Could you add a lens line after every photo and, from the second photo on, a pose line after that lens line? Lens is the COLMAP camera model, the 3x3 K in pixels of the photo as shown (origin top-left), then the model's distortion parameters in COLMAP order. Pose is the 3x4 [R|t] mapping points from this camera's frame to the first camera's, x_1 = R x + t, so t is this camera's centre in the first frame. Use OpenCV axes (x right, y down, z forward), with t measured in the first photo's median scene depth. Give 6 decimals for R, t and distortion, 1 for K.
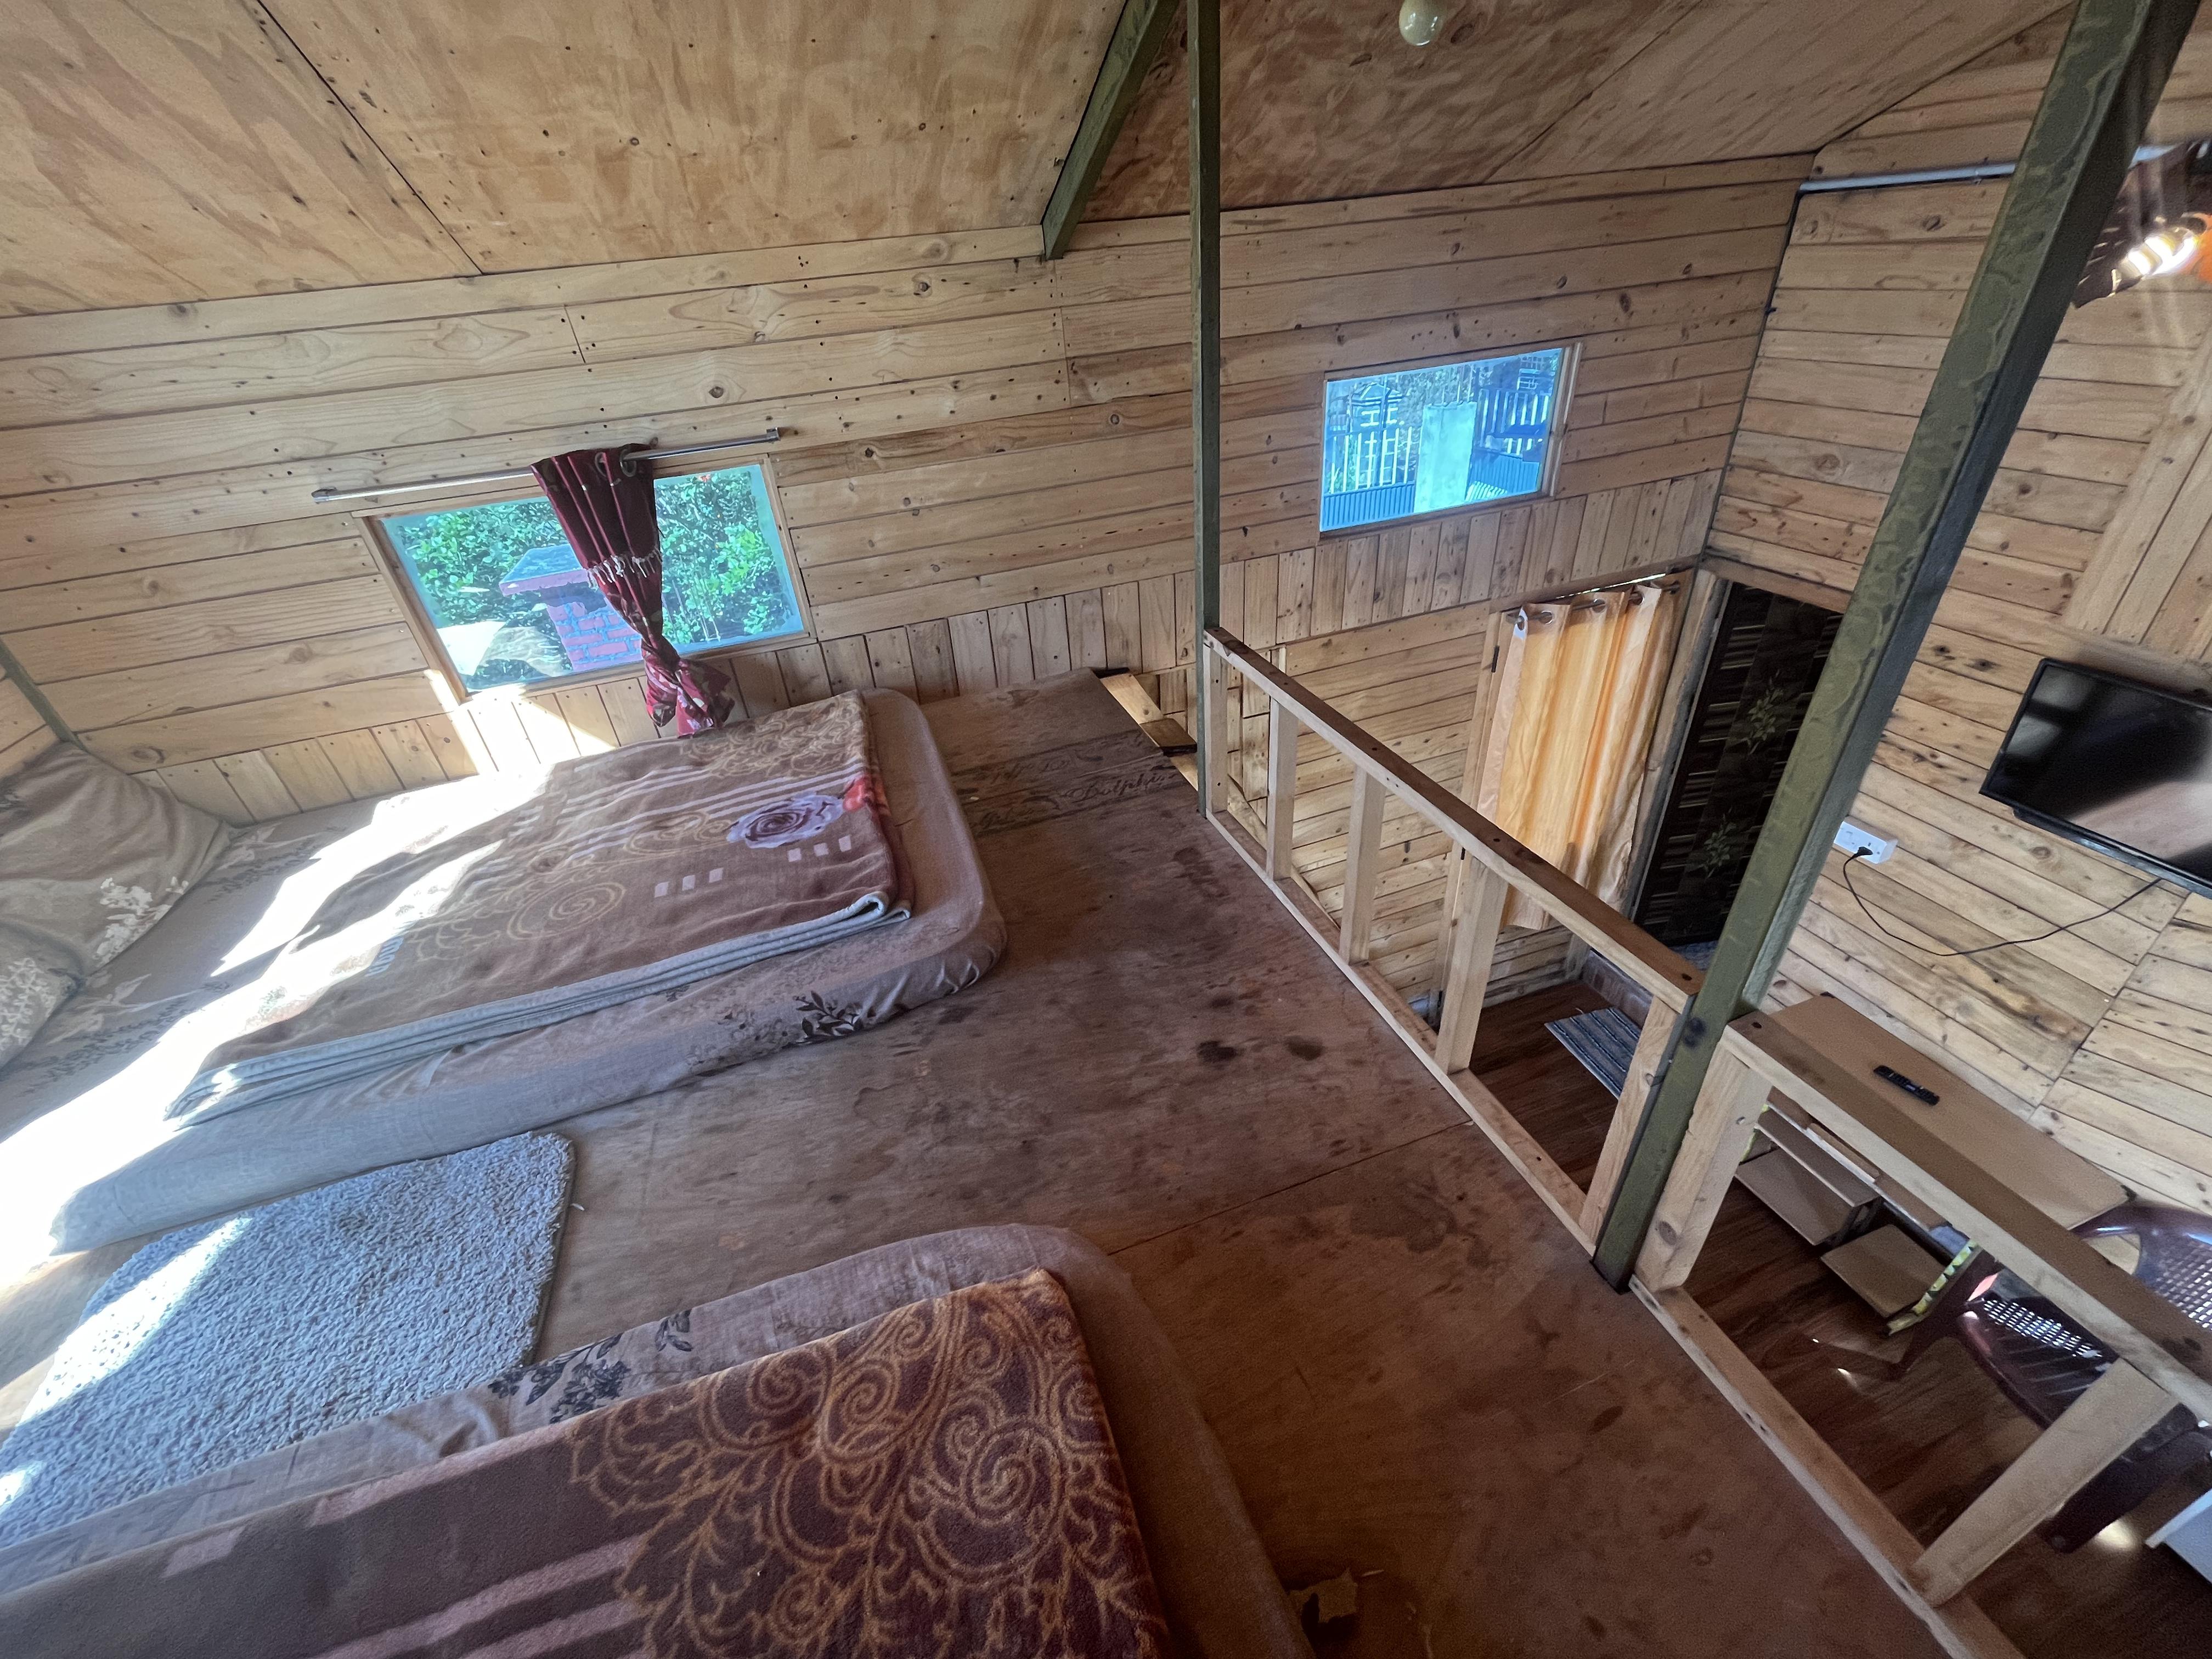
lens RADIAL K [[898.6, 0, 1106.5], [0, 898.6, 828.8], [0, 0, 1]] dist [-0.008270, -0.000213]
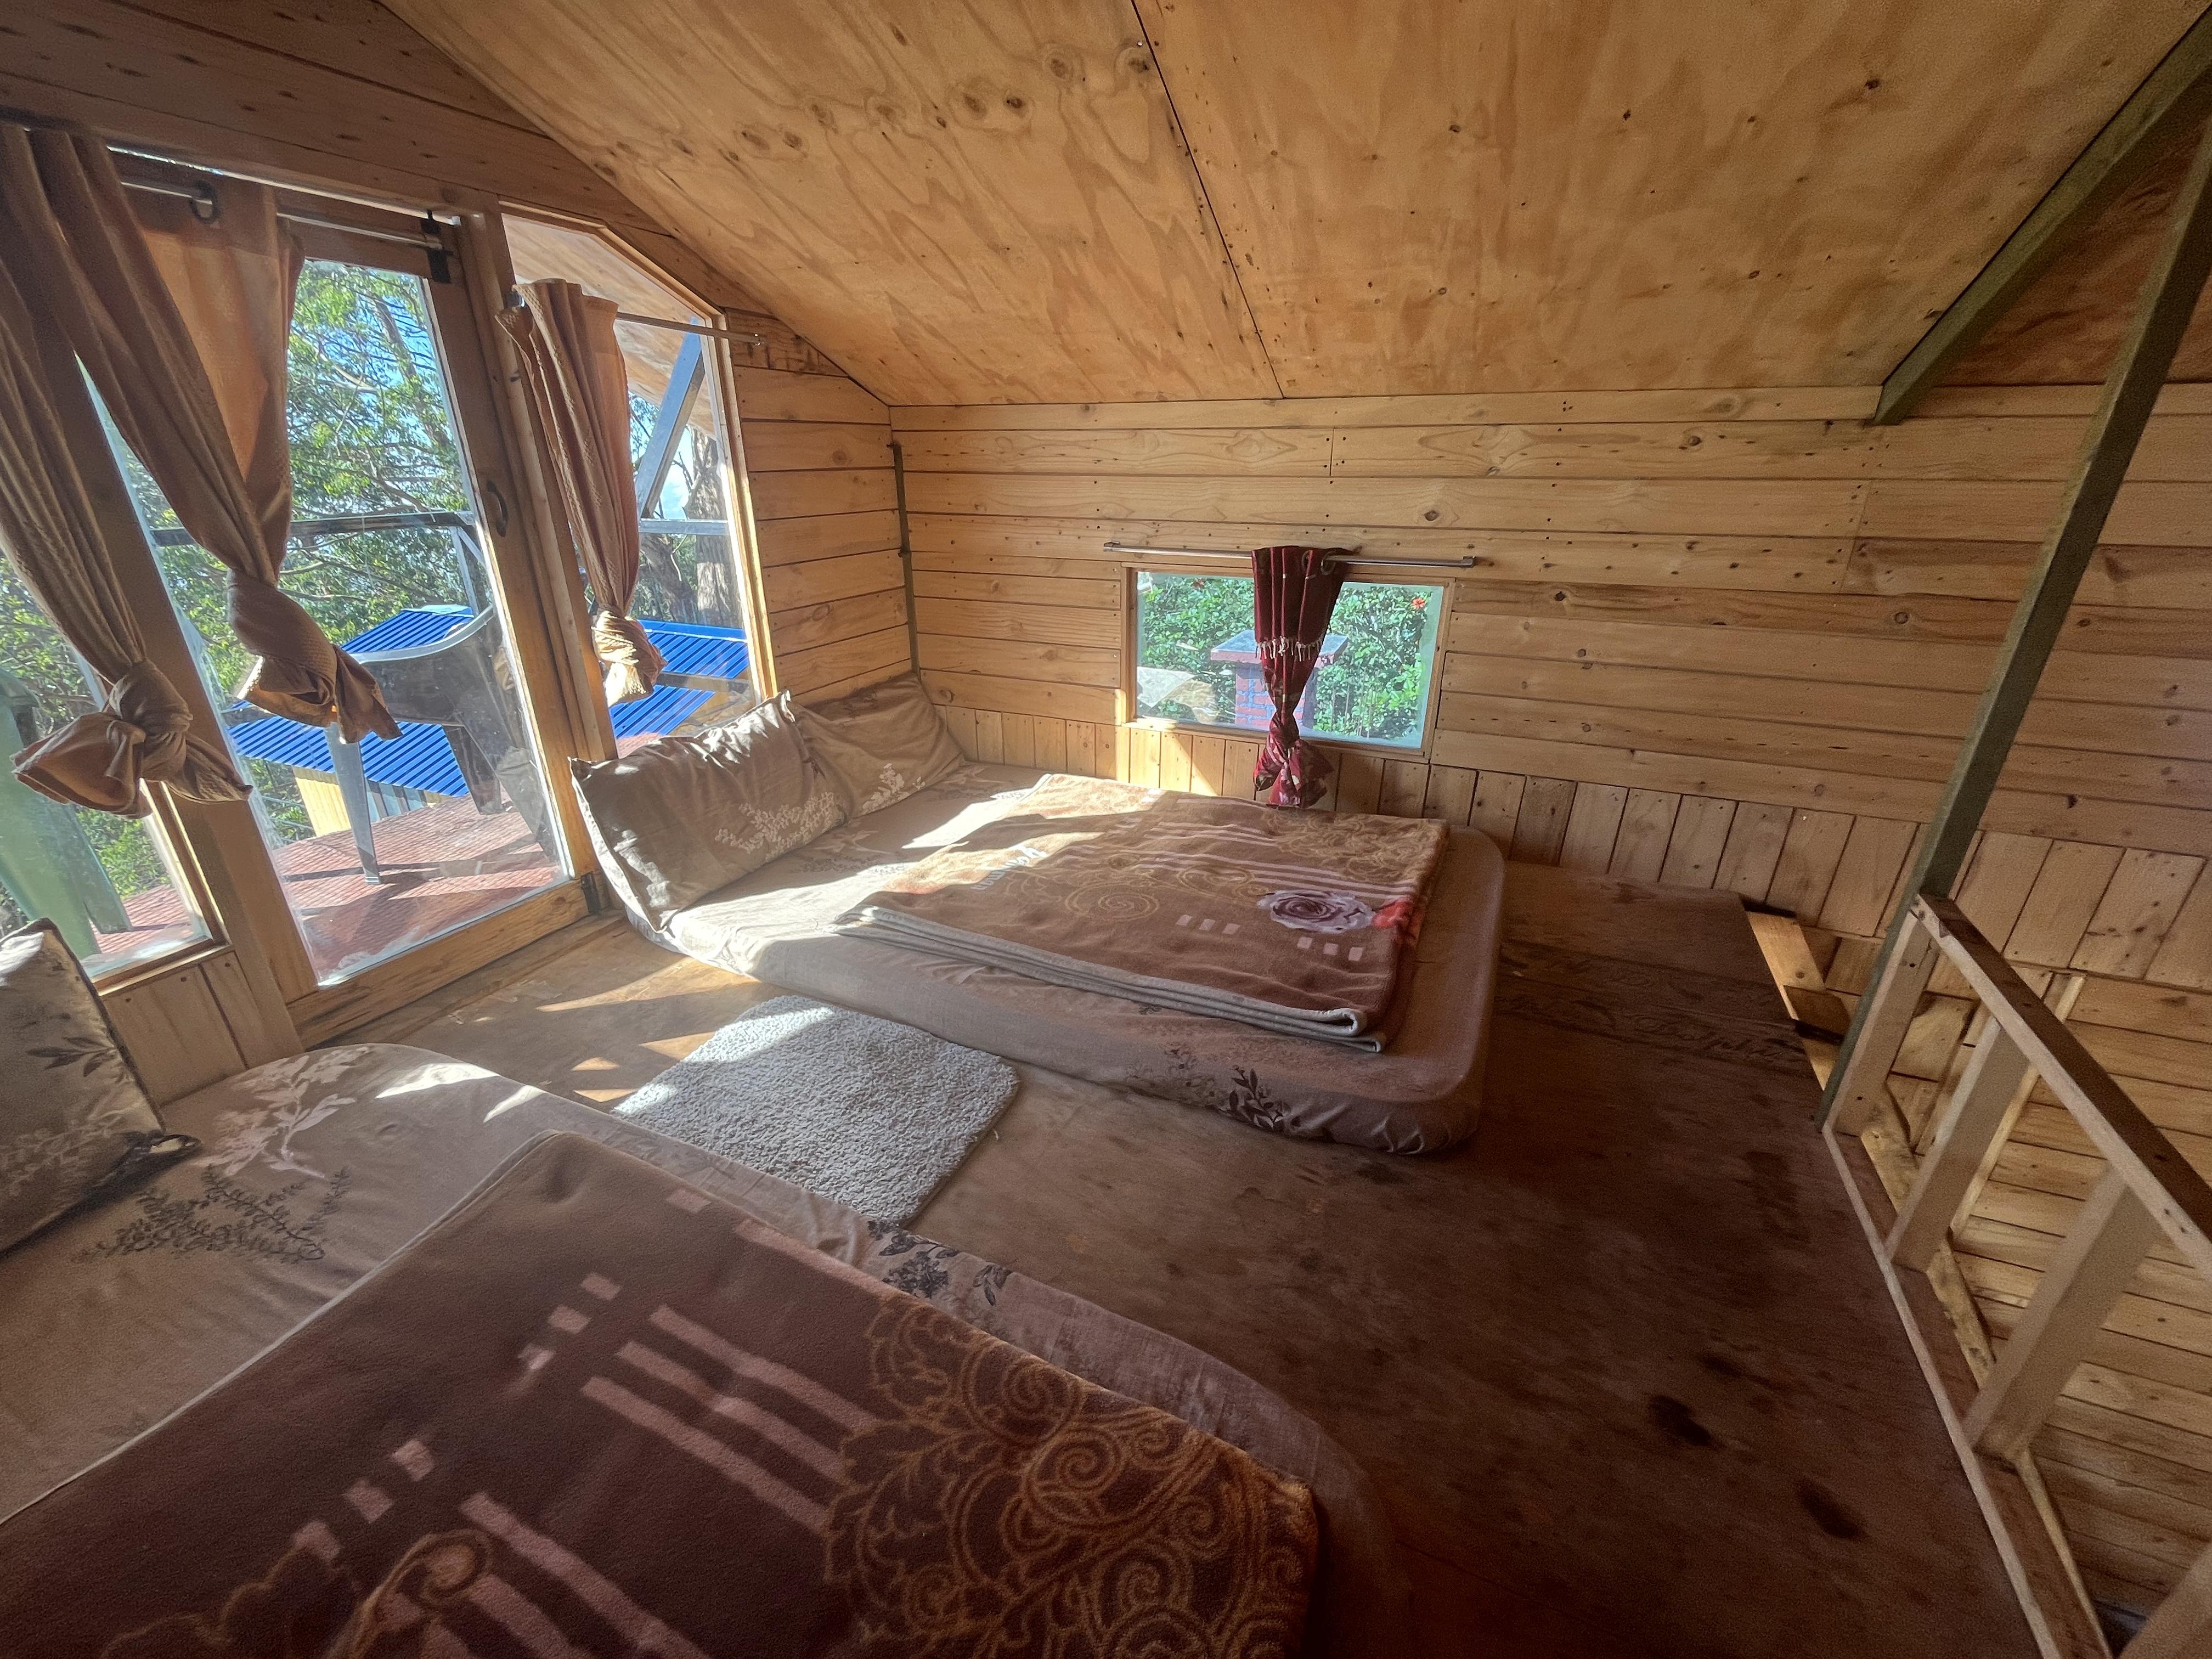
lens RADIAL K [[898.6, 0, 1097.9], [0, 898.6, 828.8], [0, 0, 1]] dist [-0.008270, -0.000213]
pose [[0.724284, 0.335001, -0.602650, 0.047316], [-0.415984, 0.909355, 0.005550, 0.004528], [0.549882, 0.246673, 0.797986, 0.042584]]
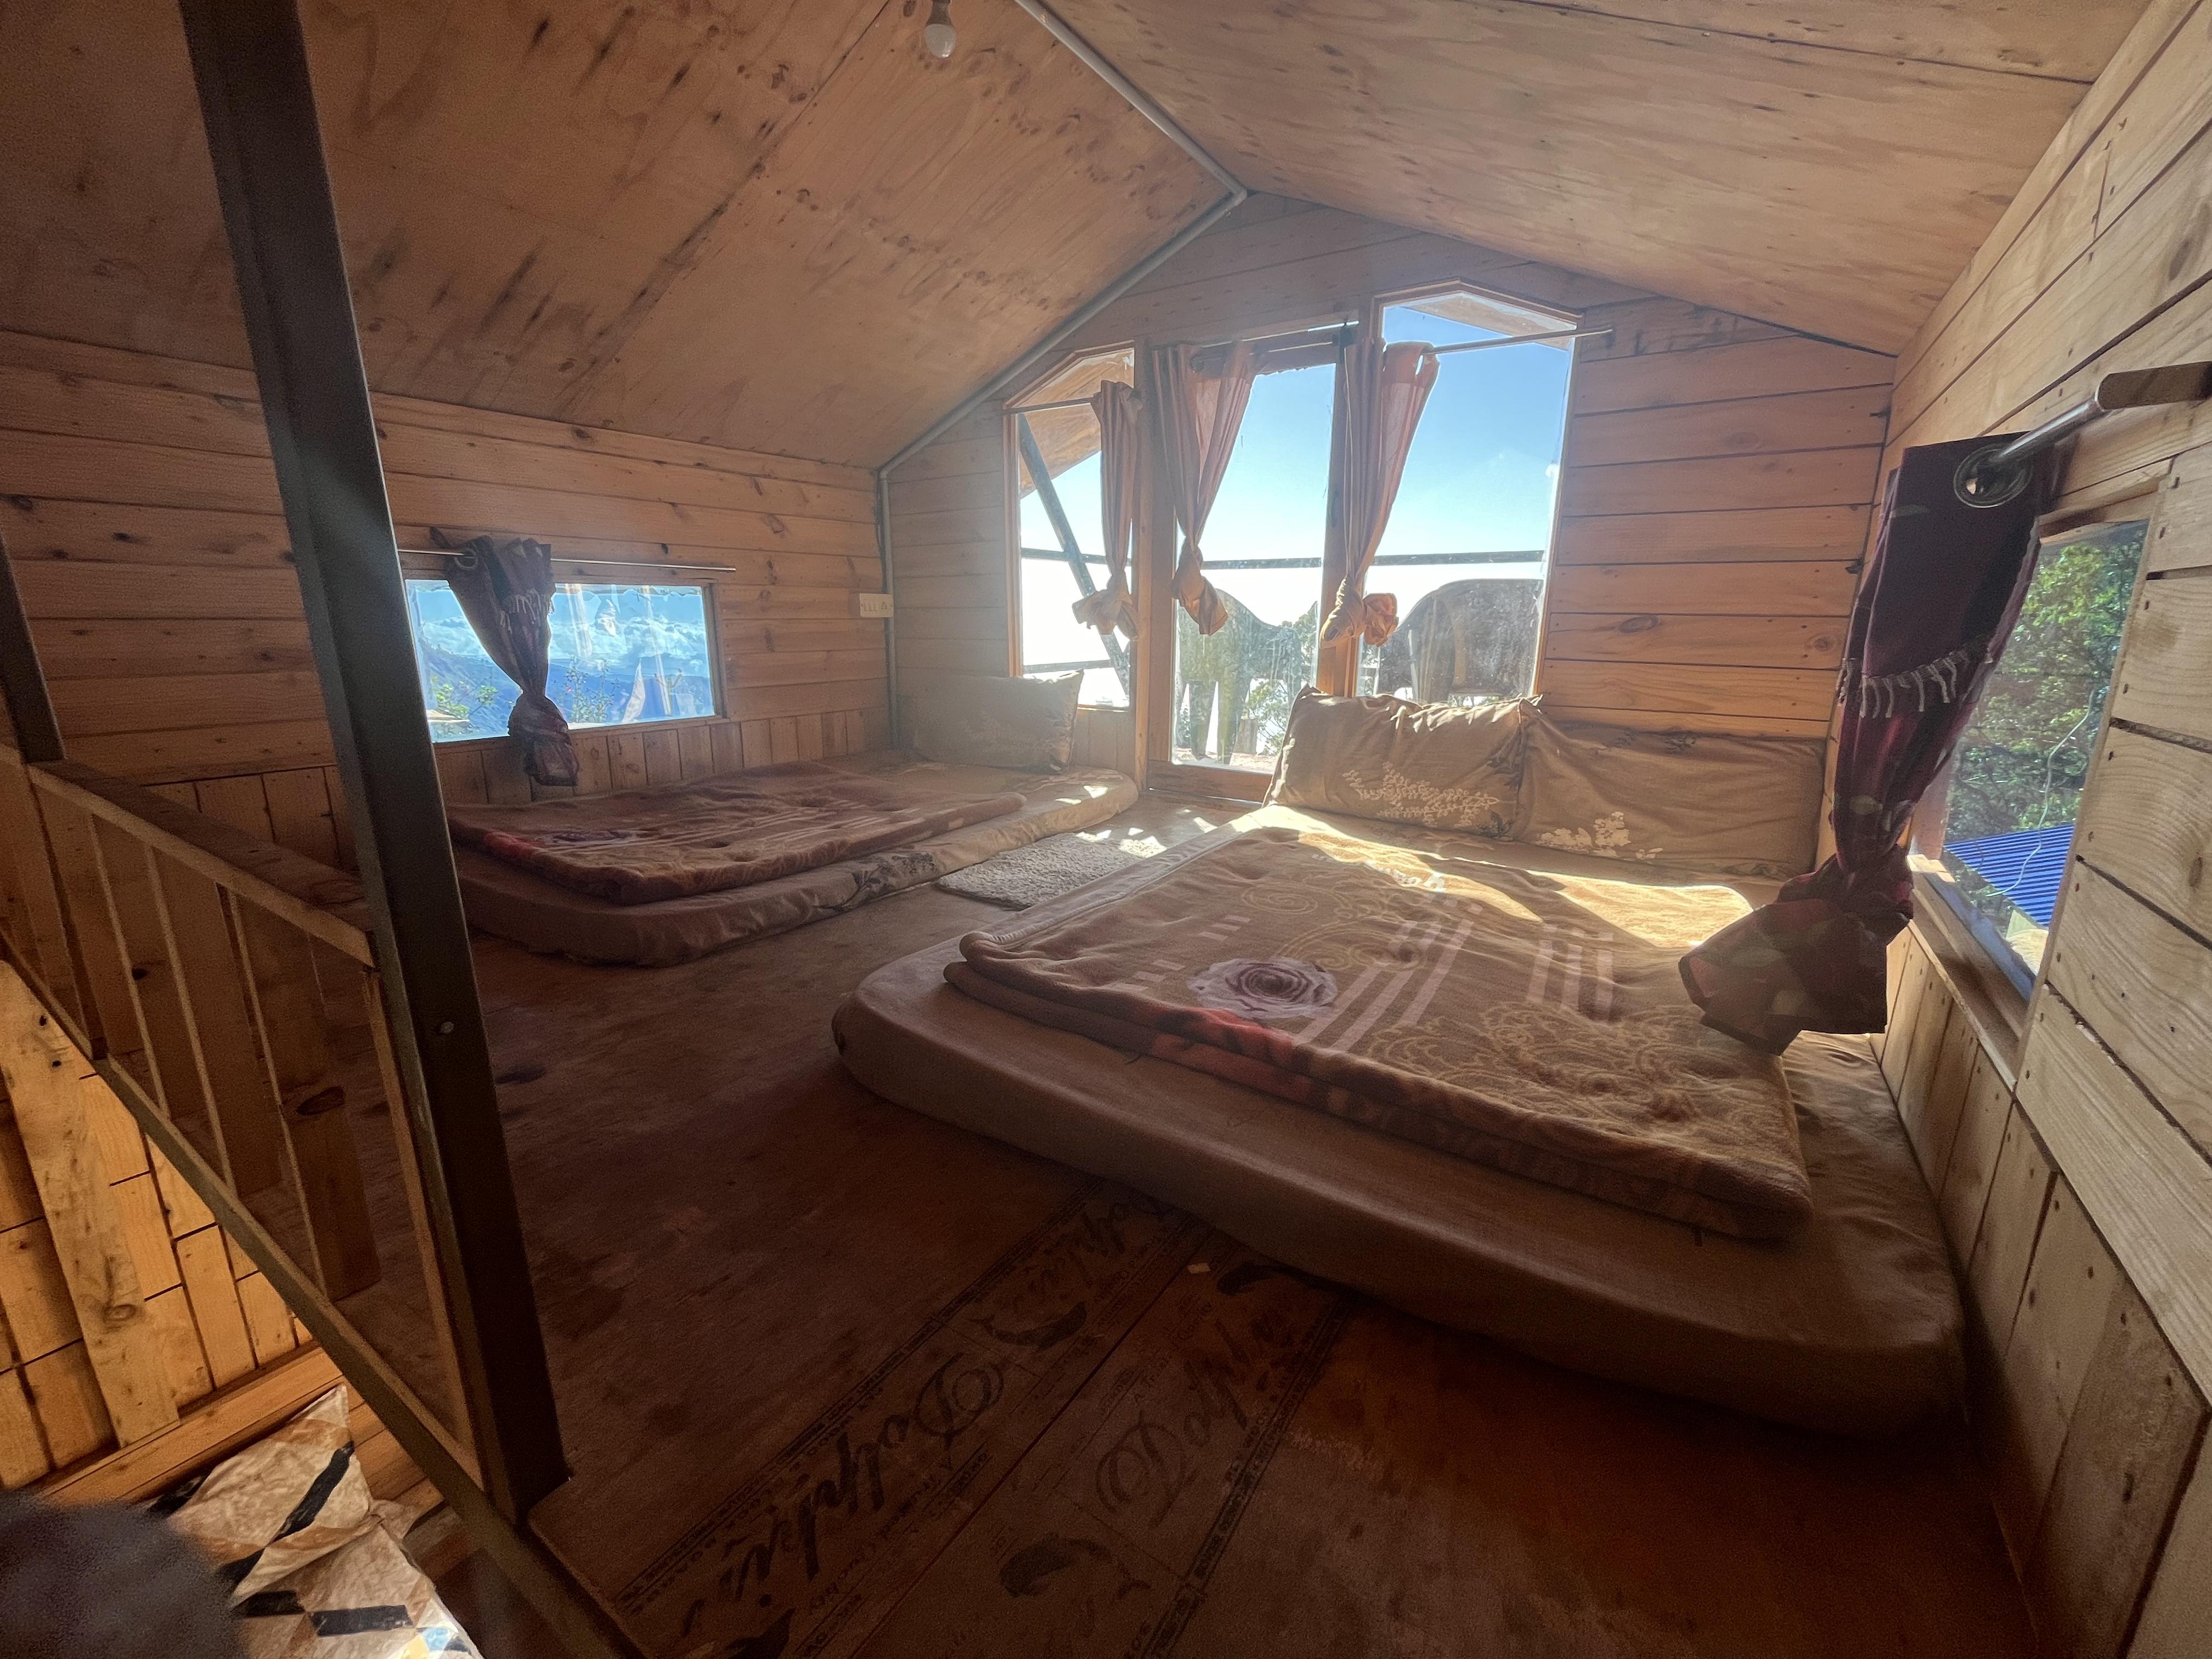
lens RADIAL K [[898.6, 0, 1097.9], [0, 898.6, 826.8], [0, 0, 1]] dist [-0.008270, -0.000213]
pose [[-0.796672, 0.211270, -0.566285, 0.096278], [-0.275934, 0.706450, 0.651758, -0.528719], [0.537748, 0.675495, -0.504512, 1.290668]]
